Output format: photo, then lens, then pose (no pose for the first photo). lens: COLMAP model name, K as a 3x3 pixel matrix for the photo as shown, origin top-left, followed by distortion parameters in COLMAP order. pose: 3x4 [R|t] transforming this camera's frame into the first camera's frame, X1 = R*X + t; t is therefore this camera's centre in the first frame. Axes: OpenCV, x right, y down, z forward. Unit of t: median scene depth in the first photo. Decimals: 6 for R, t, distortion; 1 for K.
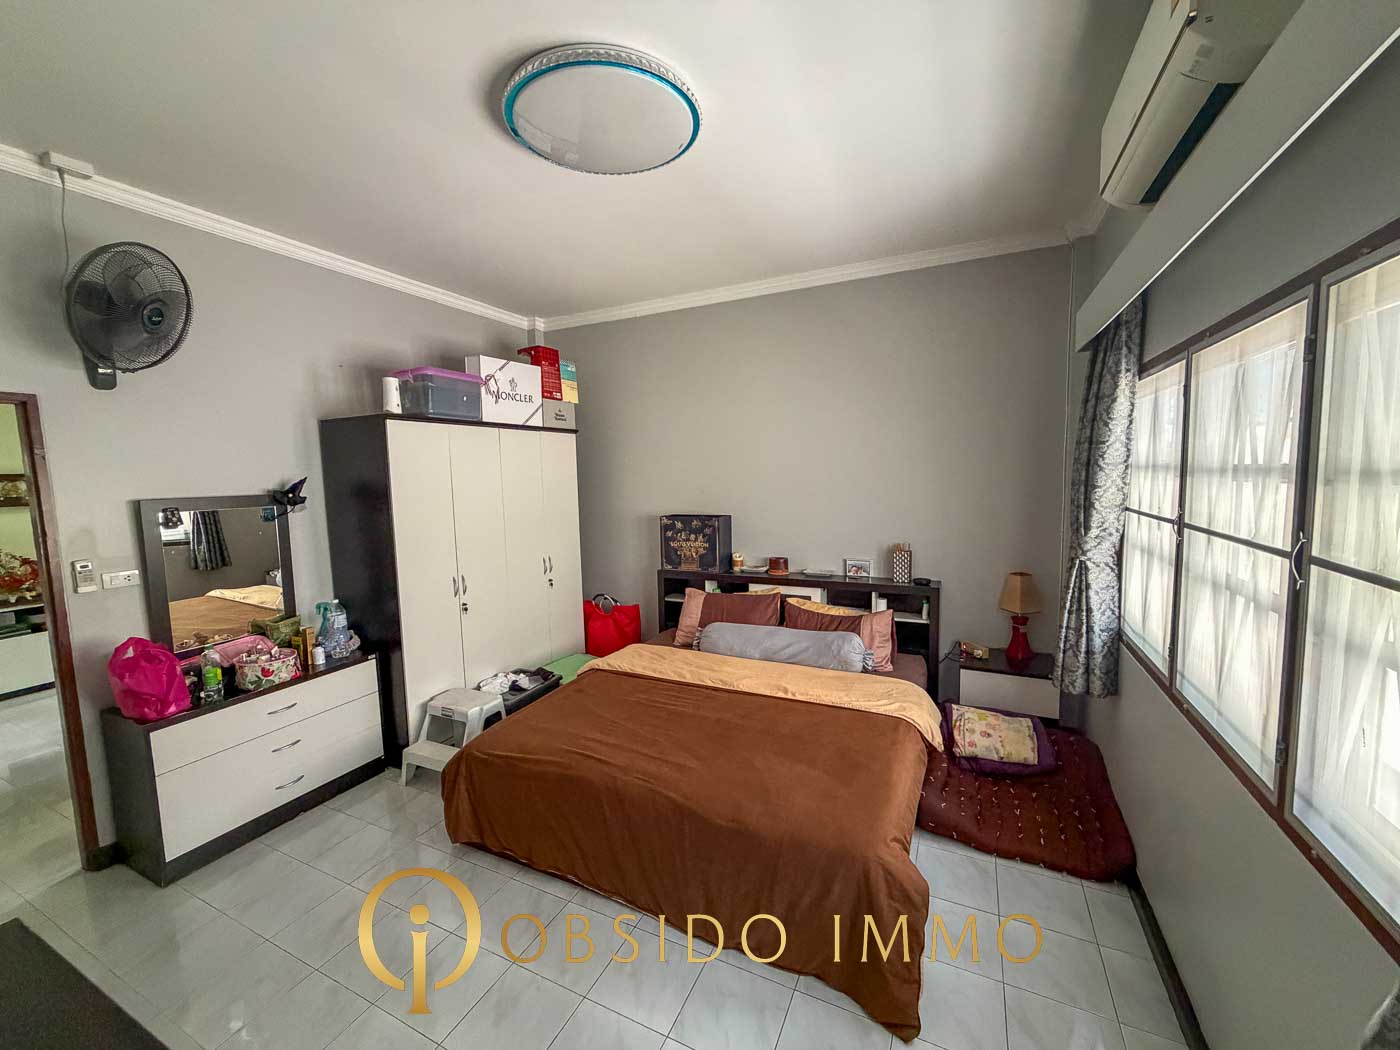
lens RADIAL K [[557.5, 0, 696.2], [0, 557.5, 524.7], [0, 0, 1]] dist [0.000049, 0.000331]
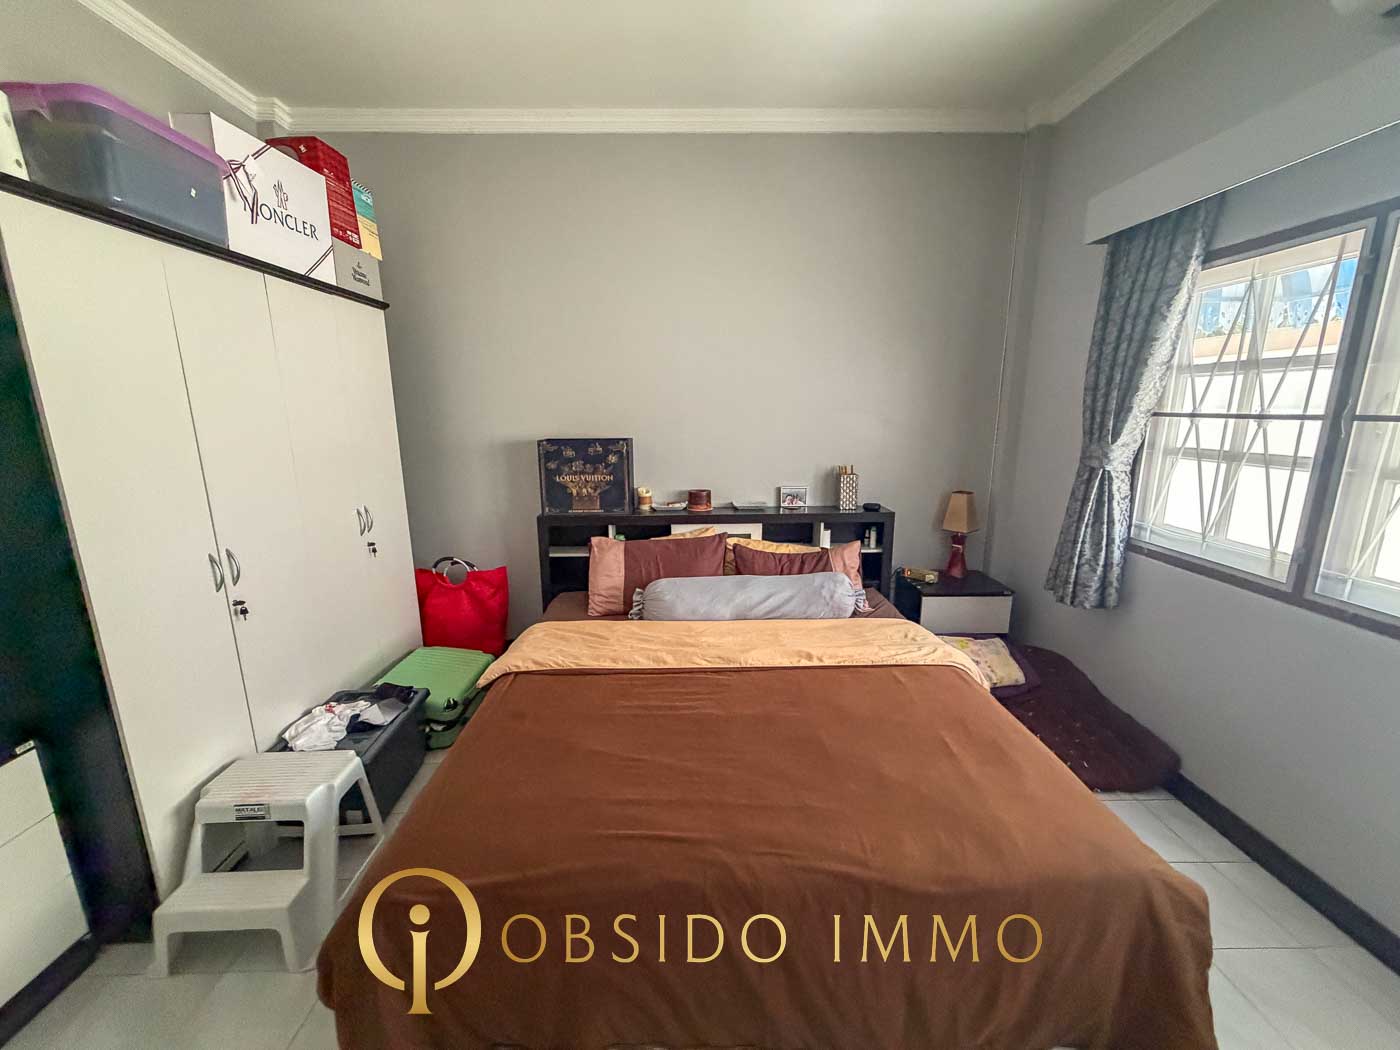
lens RADIAL K [[557.5, 0, 696.2], [0, 557.5, 524.7], [0, 0, 1]] dist [0.000049, 0.000331]
pose [[0.891819, -0.076531, 0.445871, -0.246701], [0.028474, 0.993128, 0.113513, 0.019590], [-0.451495, -0.088538, 0.887870, 0.320481]]
